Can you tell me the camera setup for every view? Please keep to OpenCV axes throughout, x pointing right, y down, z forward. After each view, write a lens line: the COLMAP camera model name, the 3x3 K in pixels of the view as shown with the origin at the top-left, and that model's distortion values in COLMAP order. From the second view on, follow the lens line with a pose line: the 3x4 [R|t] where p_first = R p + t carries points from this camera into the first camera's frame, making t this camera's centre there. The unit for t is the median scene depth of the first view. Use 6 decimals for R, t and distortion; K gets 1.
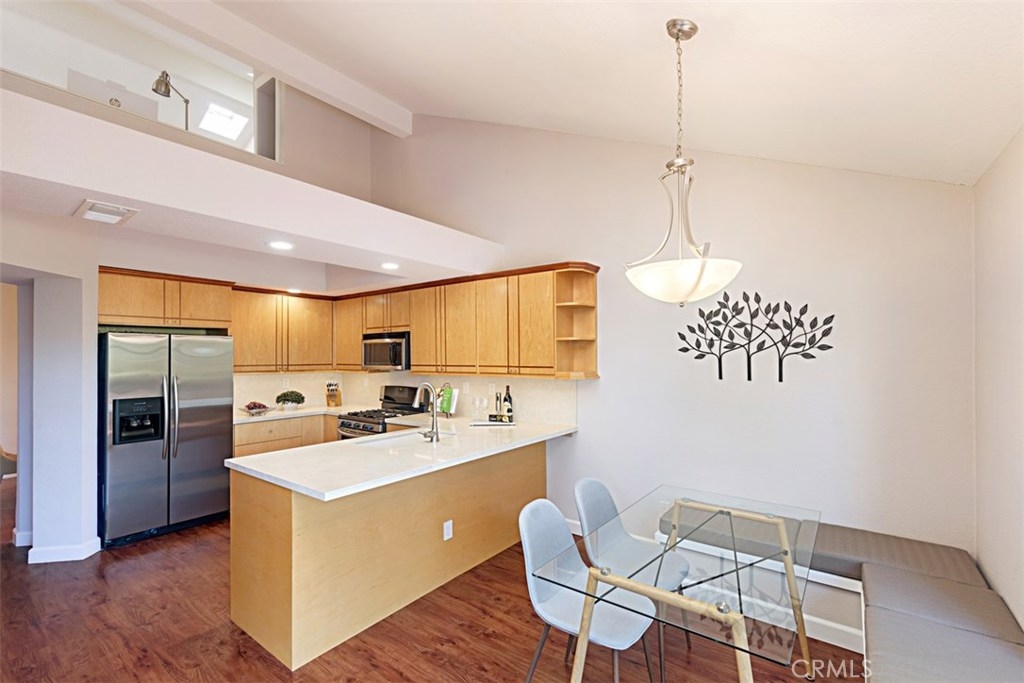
lens RADIAL K [[450.6, 0, 511.9], [0, 450.6, 358.4], [0, 0, 1]] dist [0.000012, 0.000133]
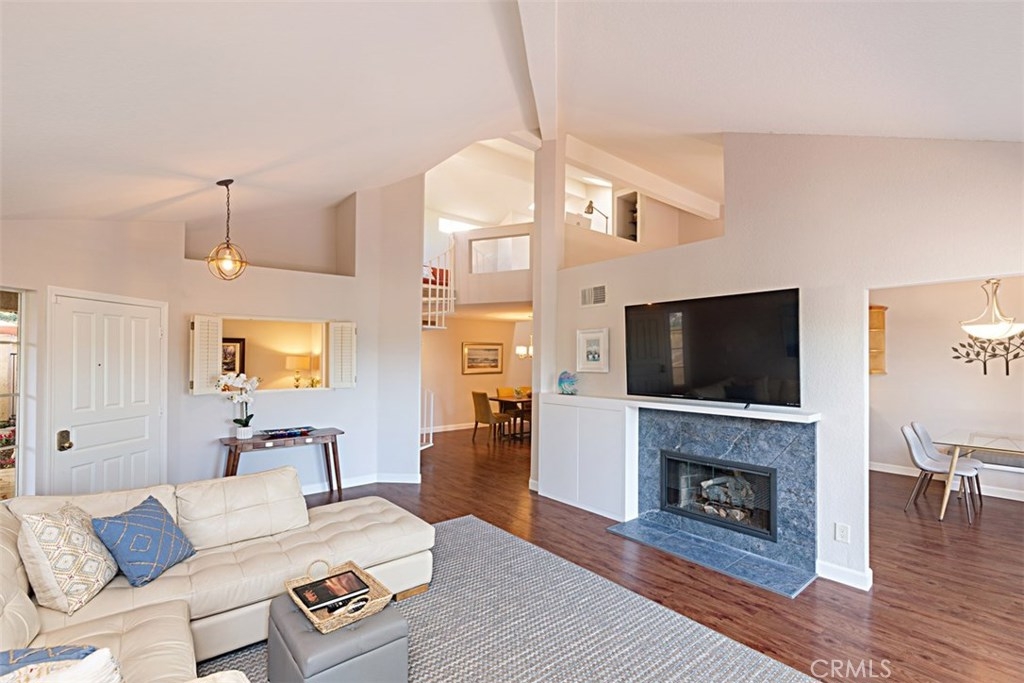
lens RADIAL K [[453.0, 0, 514.6], [0, 453.0, 348.2], [0, 0, 1]] dist [-0.000201, -0.000014]
pose [[0.974895, -0.004770, -0.222613, -0.905755], [0.000133, 0.999783, -0.020842, -0.019331], [0.222664, 0.020289, 0.974684, -1.088297]]
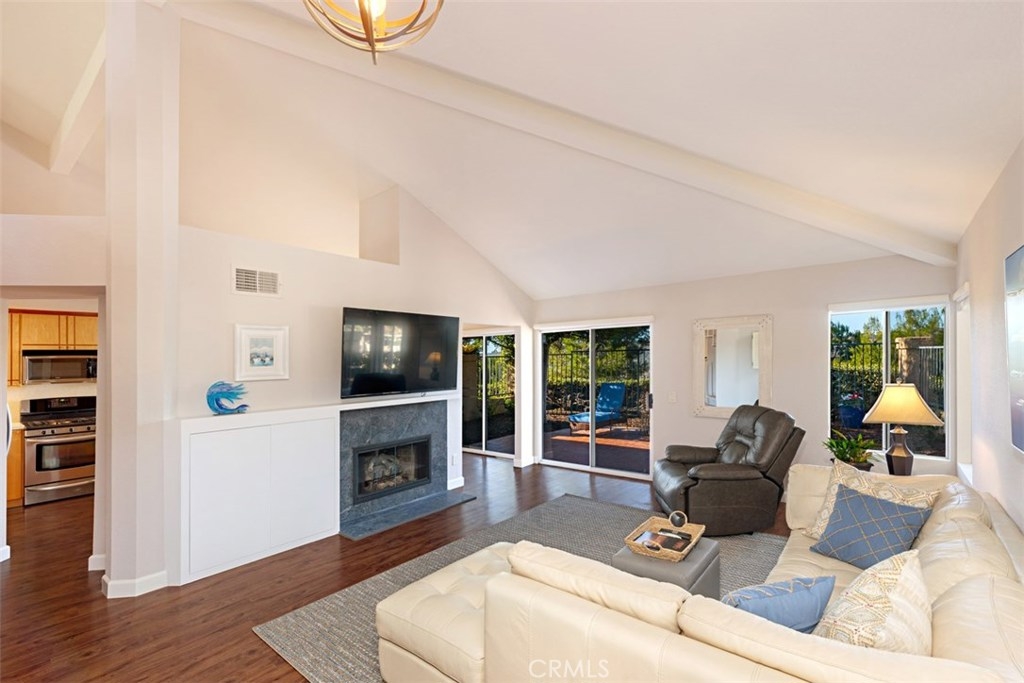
lens RADIAL K [[450.6, 0, 511.9], [0, 450.6, 358.4], [0, 0, 1]] dist [0.000012, 0.000133]
pose [[0.033997, 0.011698, 0.999353, -2.156419], [0.019660, 0.999730, -0.012372, 0.000021], [-0.999229, 0.020068, 0.033758, -0.241965]]
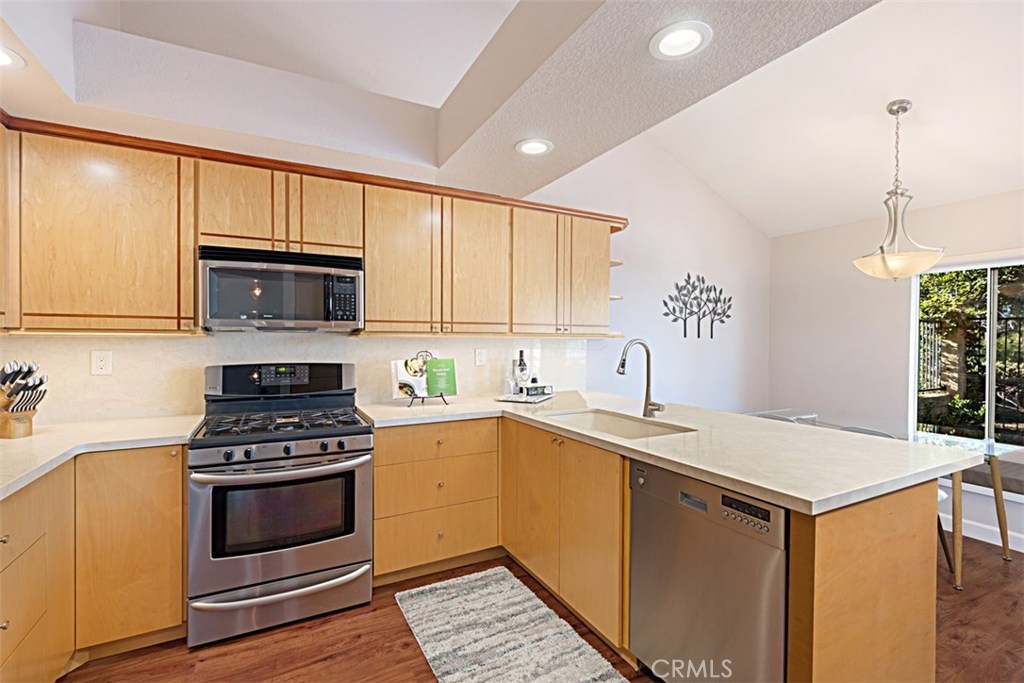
lens RADIAL K [[453.0, 0, 514.6], [0, 453.0, 348.2], [0, 0, 1]] dist [-0.000201, -0.000014]
pose [[0.412621, -0.008345, 0.910865, -0.976635], [0.002755, 0.999965, 0.007913, 0.066613], [-0.910899, -0.000756, 0.412630, 0.908297]]
